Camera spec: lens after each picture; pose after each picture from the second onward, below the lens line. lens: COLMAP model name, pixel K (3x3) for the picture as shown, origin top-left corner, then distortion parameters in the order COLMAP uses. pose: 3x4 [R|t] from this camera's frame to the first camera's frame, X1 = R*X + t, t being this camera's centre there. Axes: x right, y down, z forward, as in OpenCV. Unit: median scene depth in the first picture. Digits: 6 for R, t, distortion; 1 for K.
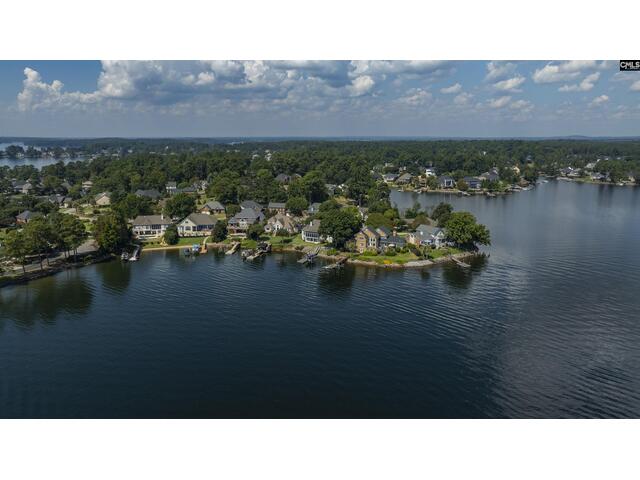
lens RADIAL K [[445.1, 0, 320.0], [0, 445.1, 240.0], [0, 0, 1]] dist [-0.023864, 0.004629]
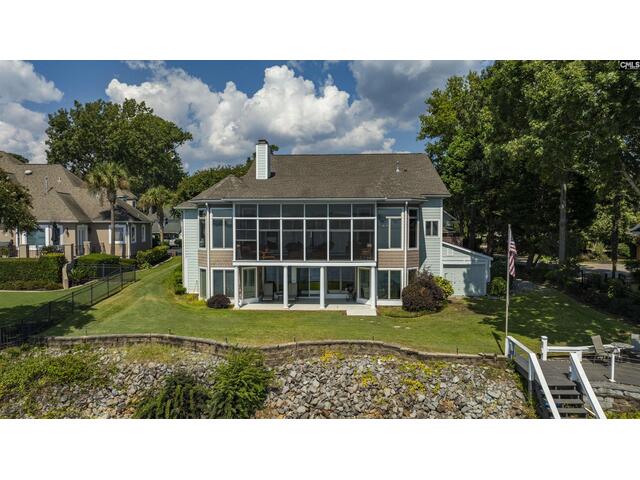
lens RADIAL K [[445.1, 0, 320.0], [0, 445.1, 240.0], [0, 0, 1]] dist [-0.023864, 0.004629]
pose [[0.912748, -0.011953, 0.408347, -0.054568], [0.096184, 0.977760, -0.186372, 0.008503], [-0.397038, 0.209387, 0.893598, 0.882988]]
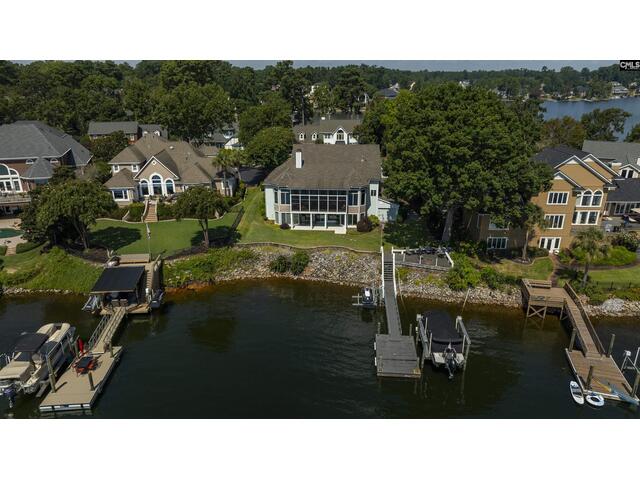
lens RADIAL K [[445.1, 0, 320.0], [0, 445.1, 240.0], [0, 0, 1]] dist [-0.023864, 0.004629]
pose [[0.919401, -0.130655, 0.370986, -0.111699], [0.090630, 0.988207, 0.123425, -0.020634], [-0.382737, -0.079854, 0.920400, 0.741496]]
